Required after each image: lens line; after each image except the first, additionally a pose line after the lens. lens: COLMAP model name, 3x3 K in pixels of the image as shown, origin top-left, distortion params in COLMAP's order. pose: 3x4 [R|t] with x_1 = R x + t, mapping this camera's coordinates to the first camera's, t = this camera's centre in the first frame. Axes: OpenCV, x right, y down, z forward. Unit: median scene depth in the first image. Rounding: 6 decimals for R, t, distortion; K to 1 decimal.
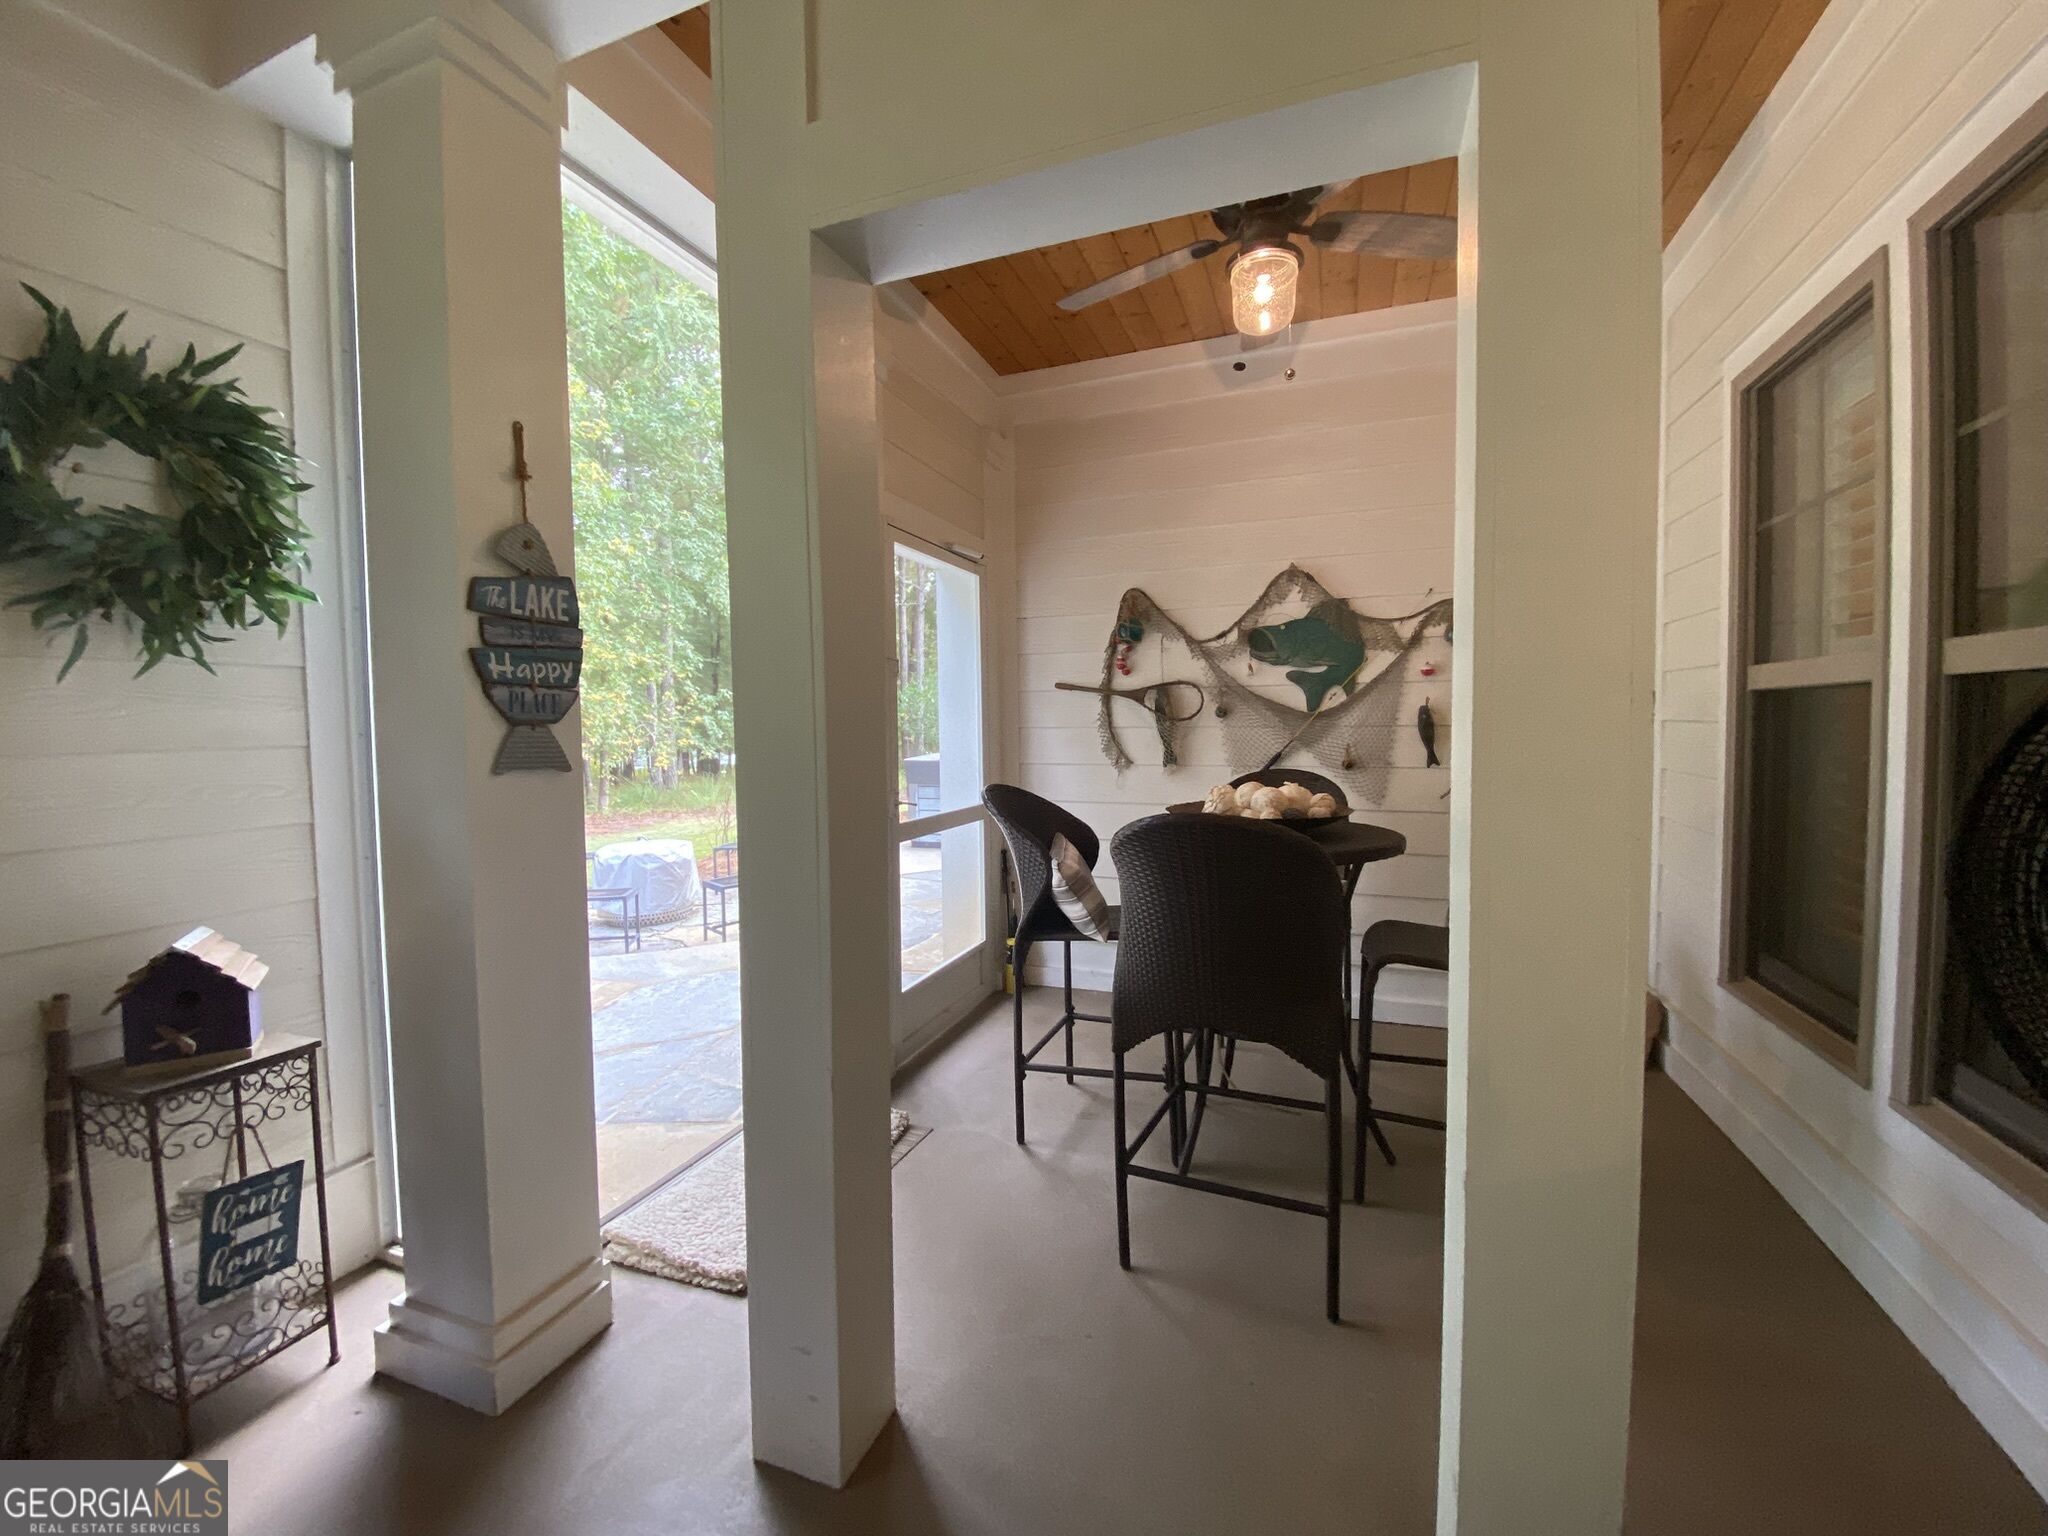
lens RADIAL K [[841.8, 0, 1026.6], [0, 841.8, 764.5], [0, 0, 1]] dist [-0.002151, -0.000562]
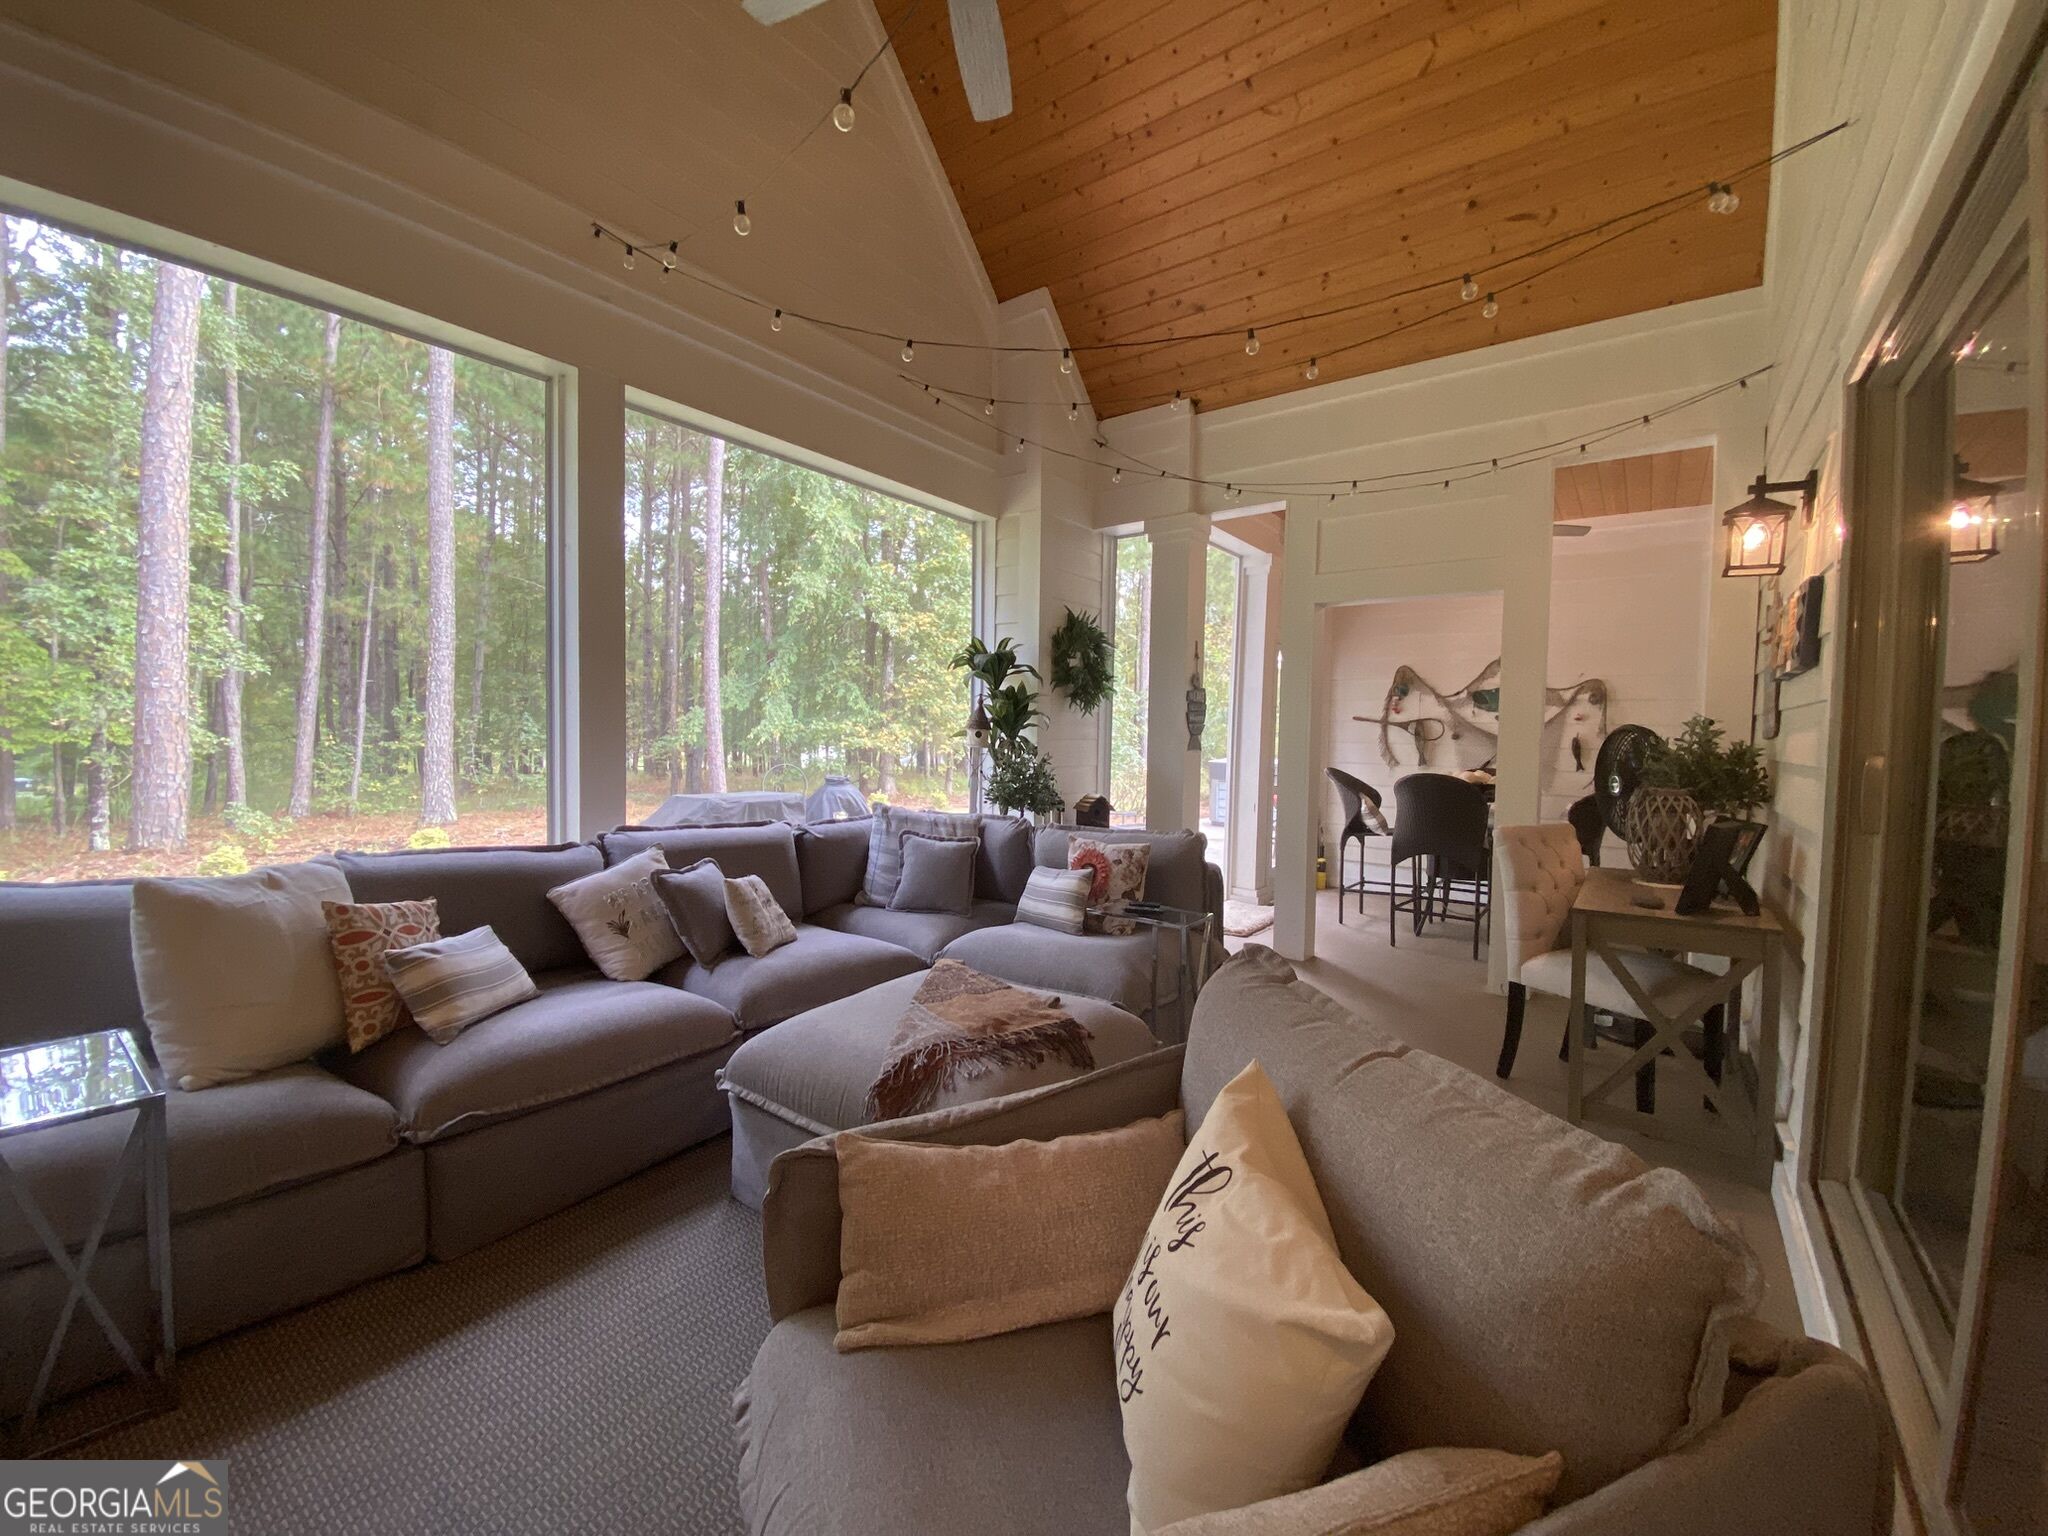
lens RADIAL K [[841.8, 0, 1012.2], [0, 841.8, 767.4], [0, 0, 1]] dist [-0.002151, -0.000562]
pose [[0.956577, 0.043636, -0.288194, -0.148708], [-0.045085, 0.998982, 0.001611, 0.042240], [0.287971, 0.011452, 0.957571, -0.972311]]
